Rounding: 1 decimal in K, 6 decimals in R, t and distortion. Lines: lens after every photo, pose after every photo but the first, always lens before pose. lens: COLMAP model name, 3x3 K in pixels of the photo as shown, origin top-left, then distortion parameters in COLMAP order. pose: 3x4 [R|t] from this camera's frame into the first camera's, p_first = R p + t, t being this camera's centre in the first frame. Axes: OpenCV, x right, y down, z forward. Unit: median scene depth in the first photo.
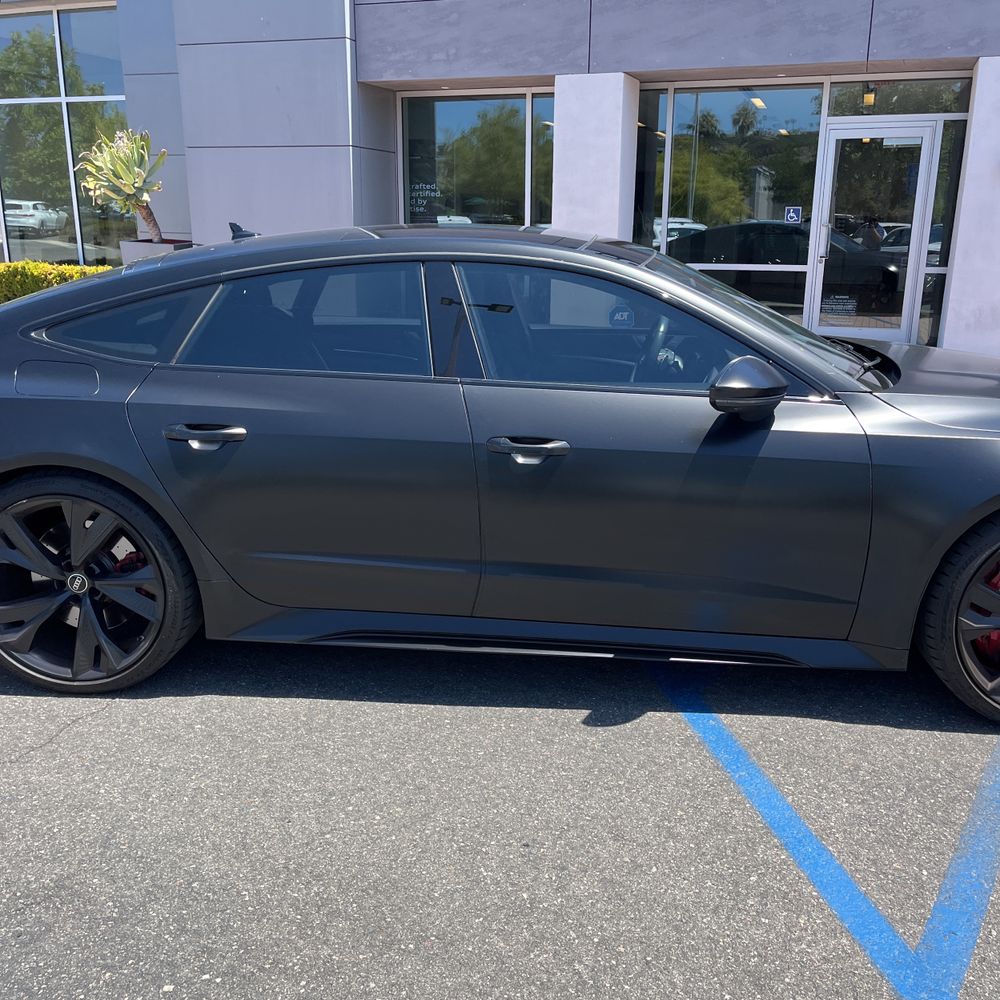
lens RADIAL K [[1000.9, 0, 495.1], [0, 1000.9, 501.5], [0, 0, 1]] dist [0.077548, -0.112603]
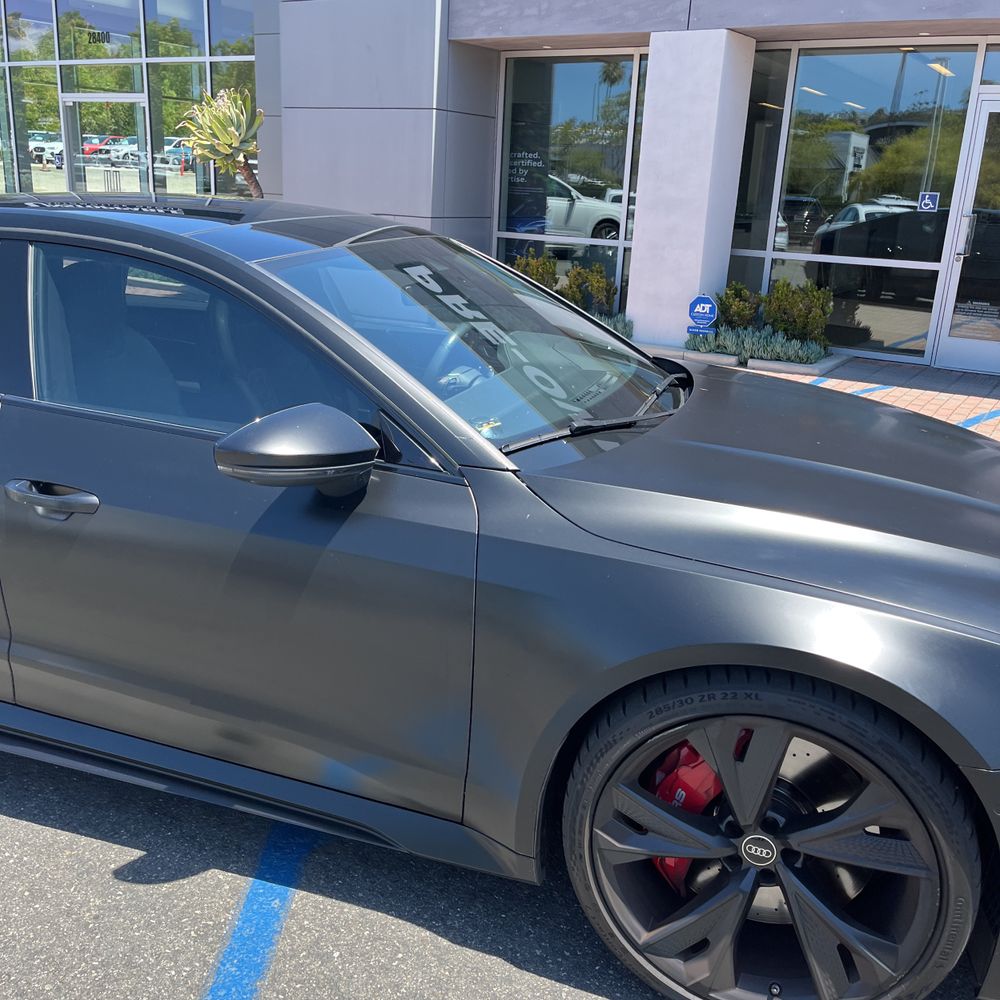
lens RADIAL K [[979.5, 0, 500.0], [0, 979.5, 500.0], [0, 0, 1]] dist [0.041917, -0.023025]
pose [[0.969651, 0.108225, -0.219237, 0.162984], [-0.101258, 0.993939, 0.042801, -0.037321], [0.222540, -0.019303, 0.974732, 0.116865]]
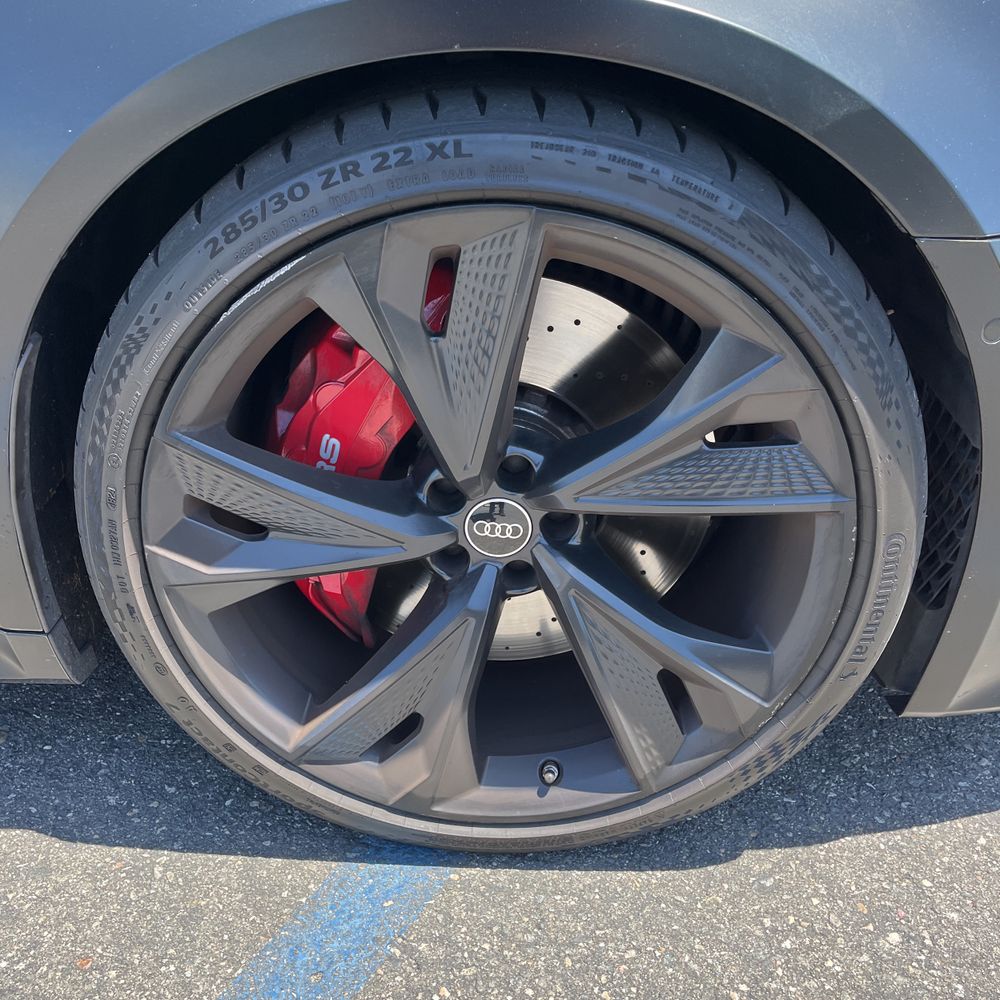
lens RADIAL K [[979.5, 0, 500.0], [0, 979.5, 500.0], [0, 0, 1]] dist [0.041917, -0.023025]
pose [[0.997812, -0.001892, 0.066090, 0.171348], [-0.014657, 0.968391, 0.249005, 0.009037], [-0.064472, -0.249429, 0.966245, 0.227521]]
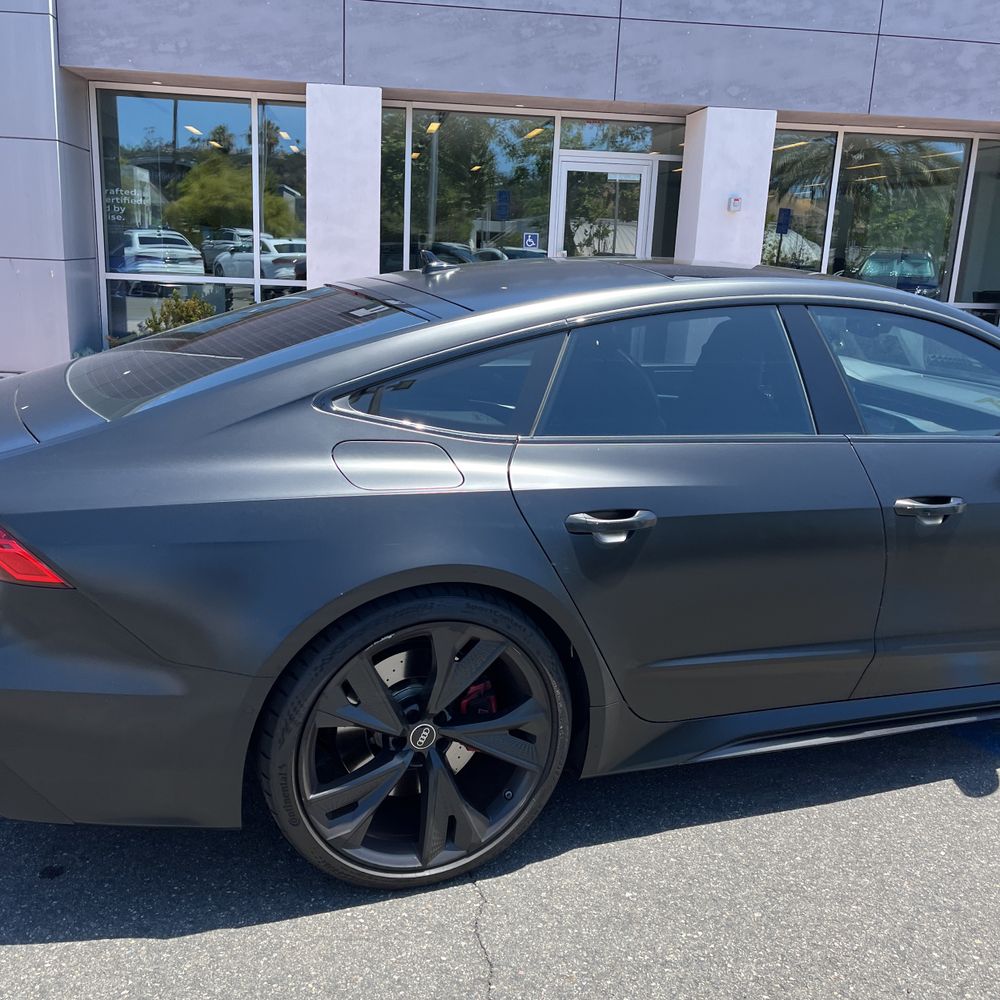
lens RADIAL K [[1031.9, 0, 496.9], [0, 1031.9, 477.7], [0, 0, 1]] dist [0.048524, -0.066010]
pose [[0.893490, -0.071457, 0.443362, -0.227850], [0.088654, 0.995897, -0.018151, -0.029439], [-0.440246, 0.055523, 0.896159, 0.092176]]
